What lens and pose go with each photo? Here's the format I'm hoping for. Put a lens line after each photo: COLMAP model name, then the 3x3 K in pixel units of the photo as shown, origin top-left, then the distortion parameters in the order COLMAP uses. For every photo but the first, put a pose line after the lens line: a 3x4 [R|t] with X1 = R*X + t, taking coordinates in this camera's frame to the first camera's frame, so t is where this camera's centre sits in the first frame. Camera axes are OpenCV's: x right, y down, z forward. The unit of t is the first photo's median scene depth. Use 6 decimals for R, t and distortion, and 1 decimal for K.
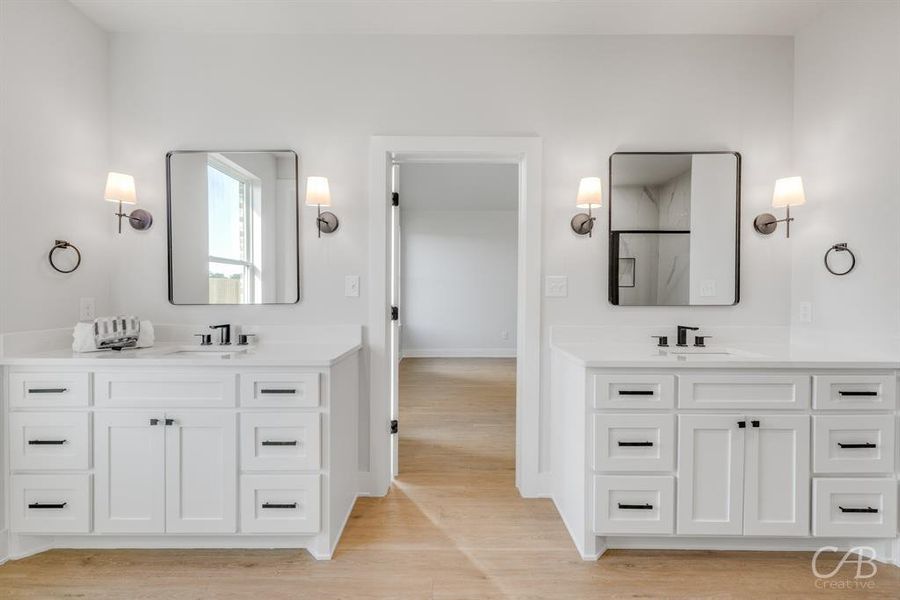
lens RADIAL K [[376.4, 0, 448.7], [0, 376.4, 299.1], [0, 0, 1]] dist [0.003375, 0.000067]
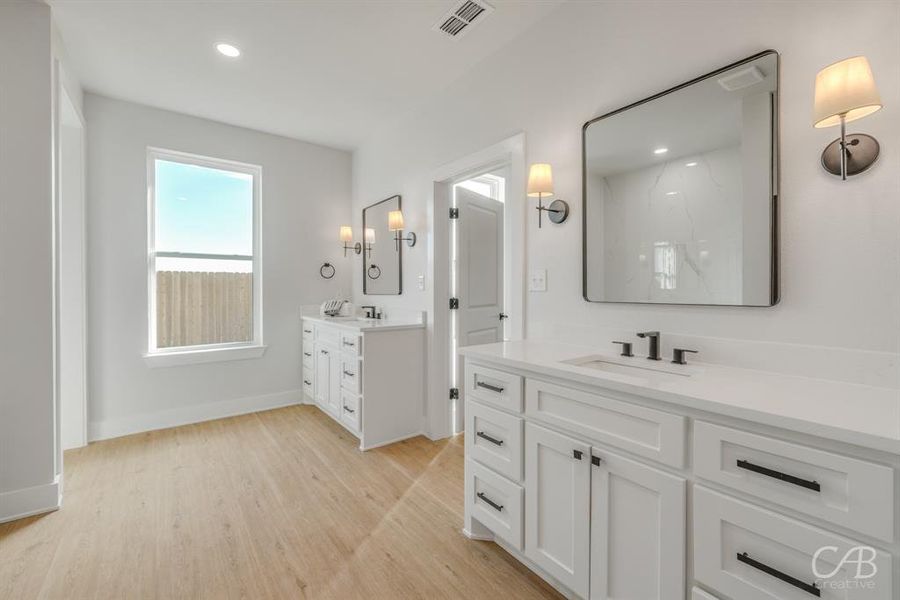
lens RADIAL K [[376.4, 0, 447.6], [0, 376.4, 292.3], [0, 0, 1]] dist [0.003375, 0.000067]
pose [[0.604697, 0.008027, -0.796415, 1.144189], [-0.015514, 0.999878, -0.001702, 0.001808], [0.796304, 0.013385, 0.604748, 0.285260]]
